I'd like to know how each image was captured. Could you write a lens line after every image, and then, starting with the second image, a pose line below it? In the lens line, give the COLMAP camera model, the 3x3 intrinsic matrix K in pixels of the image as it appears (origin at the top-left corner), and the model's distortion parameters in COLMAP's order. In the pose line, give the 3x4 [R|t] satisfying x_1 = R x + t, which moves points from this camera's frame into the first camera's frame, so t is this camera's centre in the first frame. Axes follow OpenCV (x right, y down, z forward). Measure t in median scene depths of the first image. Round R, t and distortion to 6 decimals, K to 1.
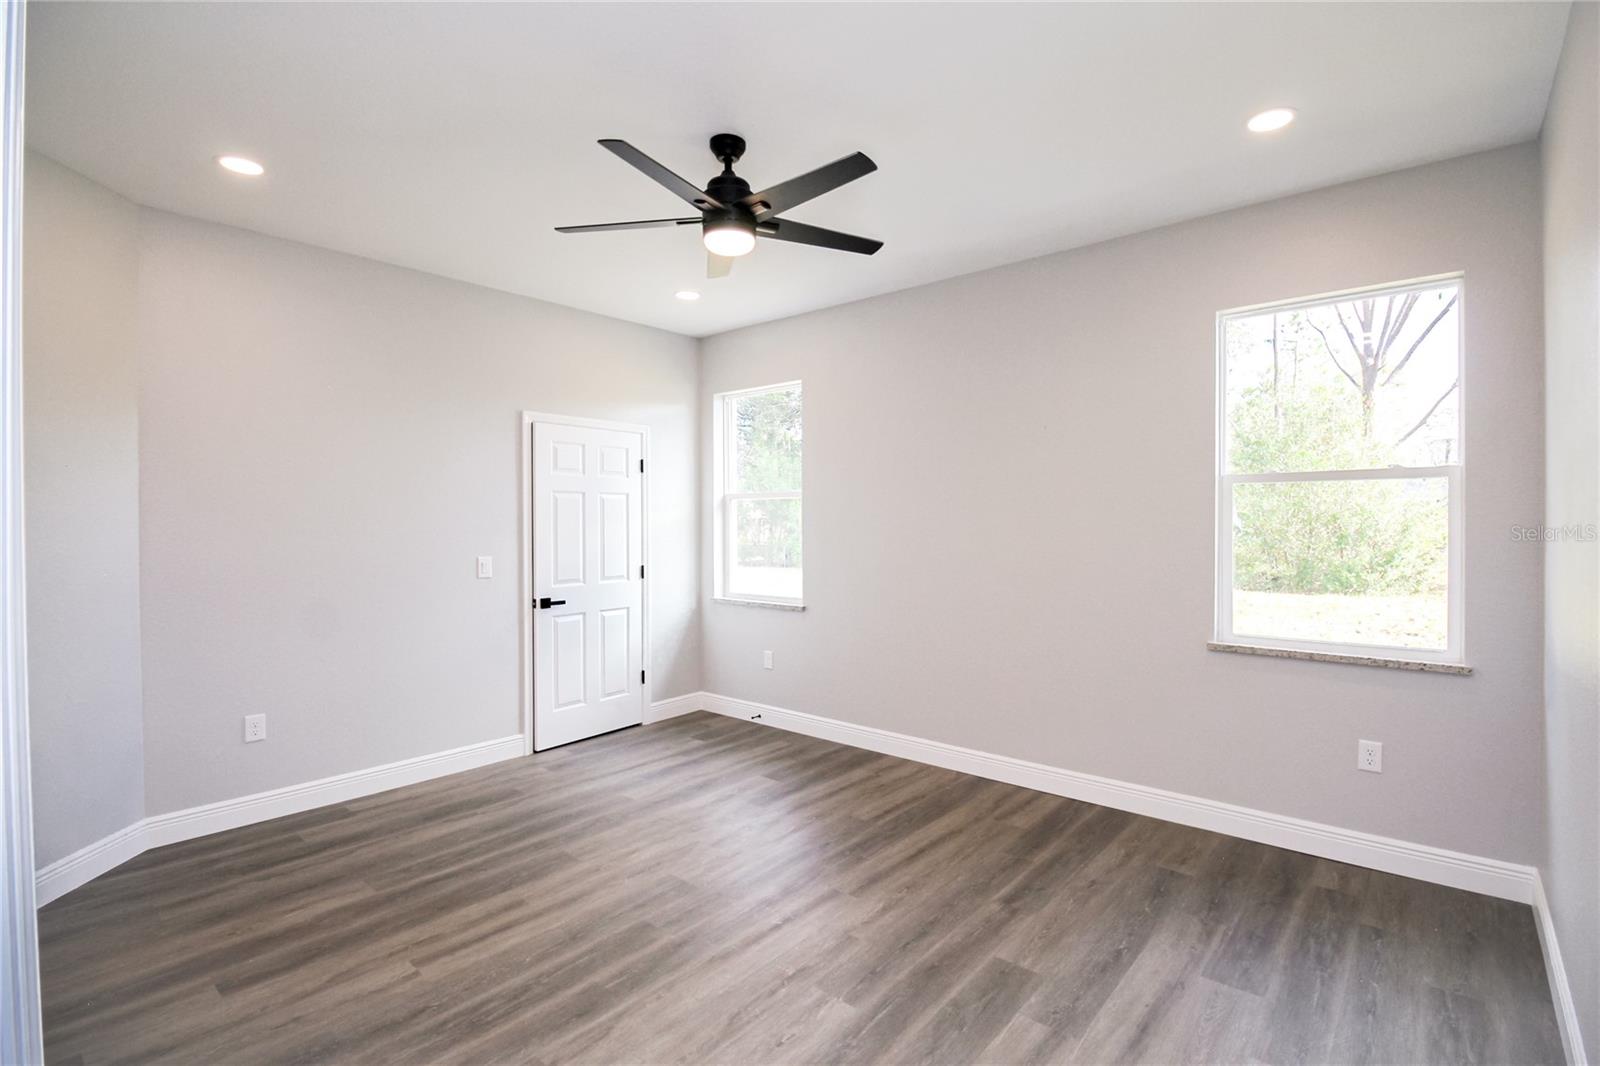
lens RADIAL K [[743.6, 0, 821.3], [0, 743.6, 533.3], [0, 0, 1]] dist [0.002234, -0.014381]
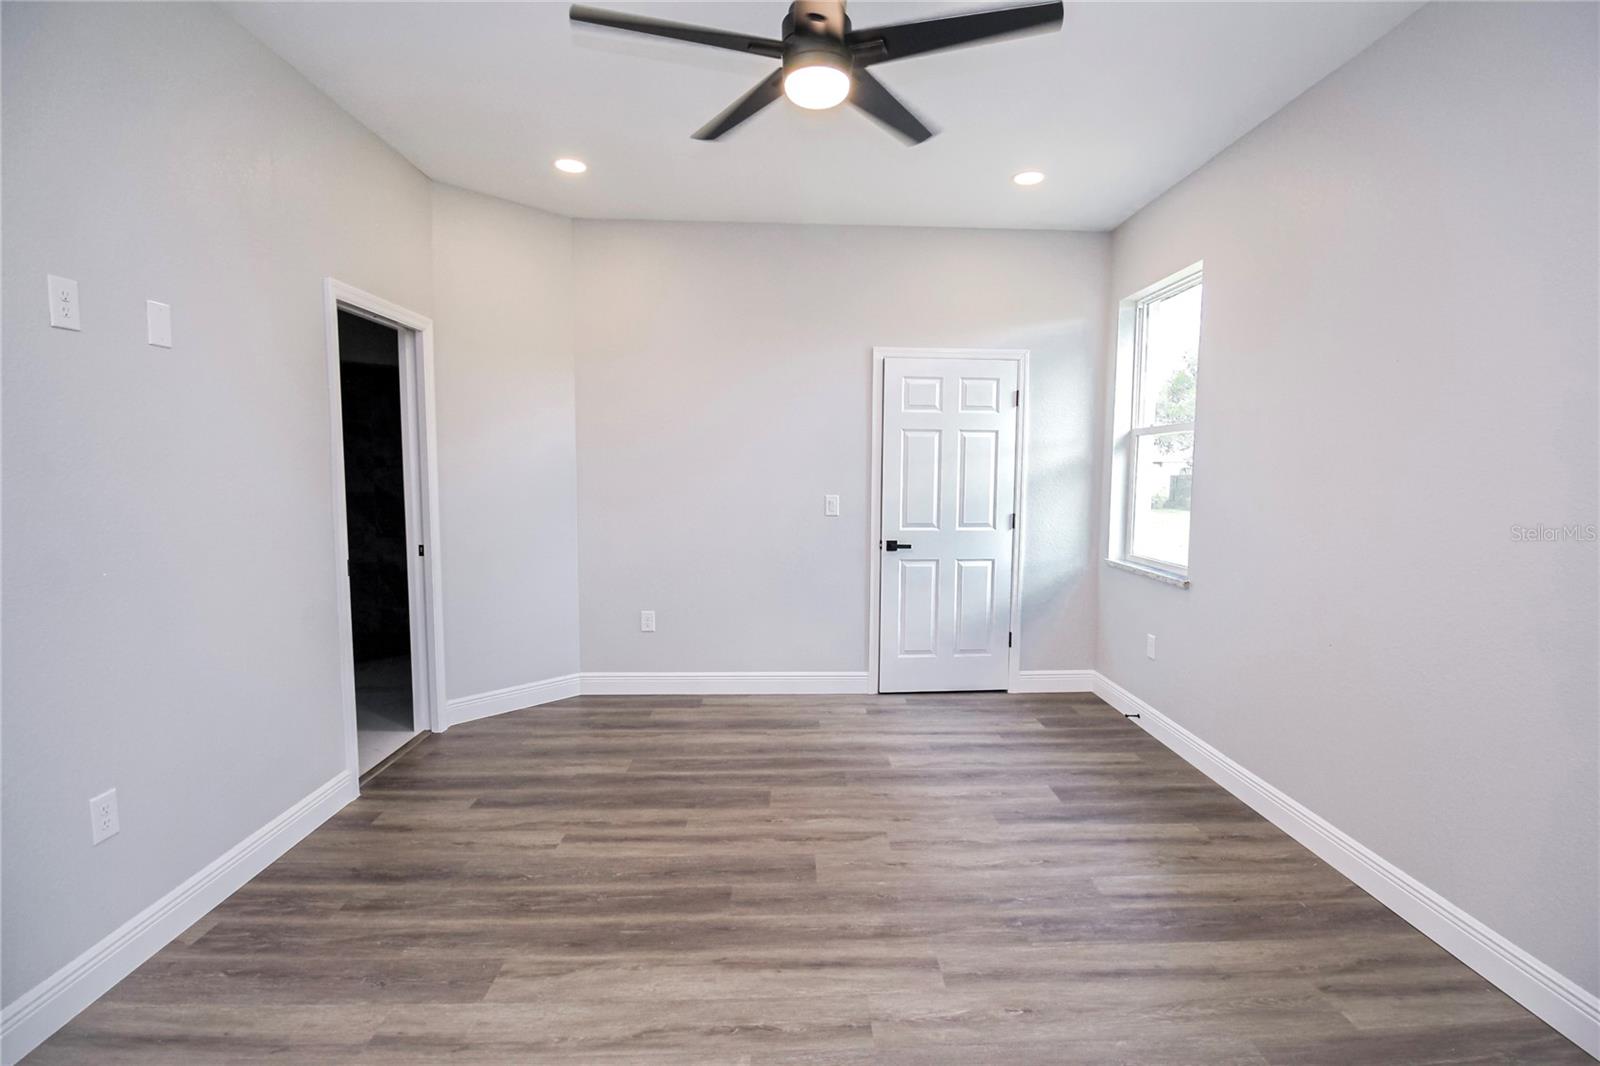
lens RADIAL K [[743.6, 0, 821.3], [0, 743.6, 533.3], [0, 0, 1]] dist [0.002234, -0.014381]
pose [[0.678881, 0.073393, -0.730571, 0.365415], [-0.022971, 0.996628, 0.078775, 0.004134], [0.733889, -0.036697, 0.678277, 0.356707]]
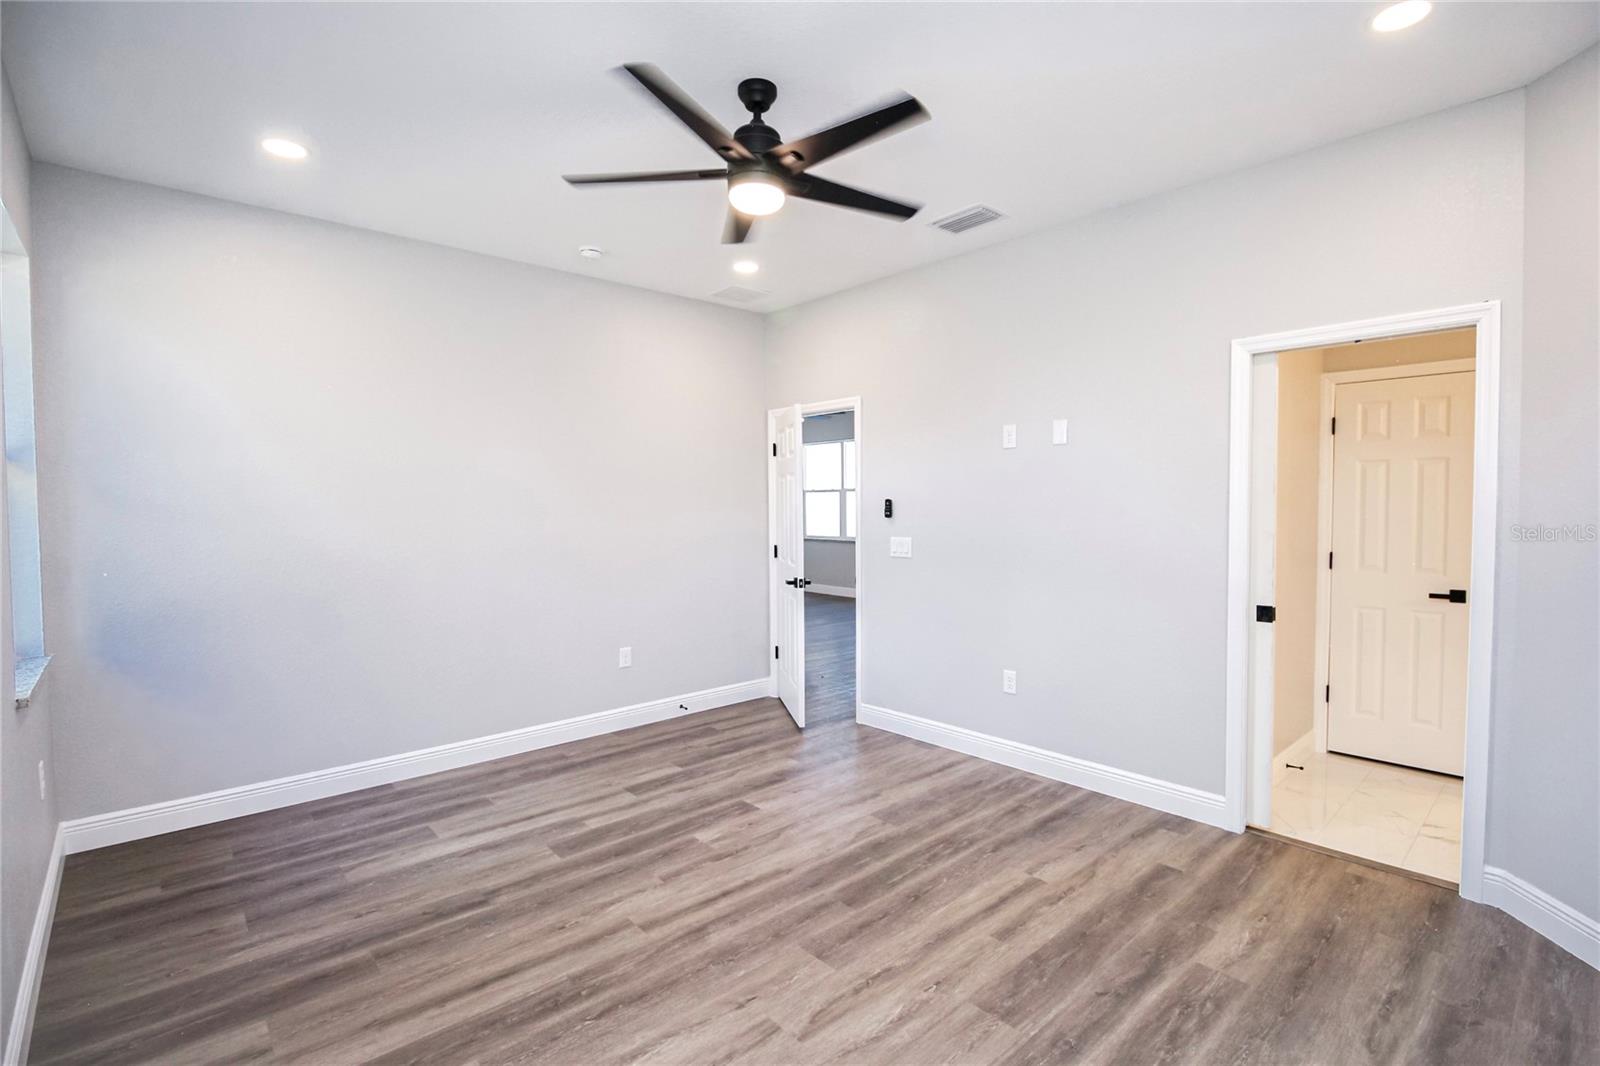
lens RADIAL K [[743.6, 0, 821.3], [0, 743.6, 533.3], [0, 0, 1]] dist [0.002234, -0.014381]
pose [[-0.991464, 0.004622, 0.130298, -0.246413], [0.011870, 0.998421, 0.054908, -0.022374], [-0.129838, 0.055986, -0.989953, 1.478664]]
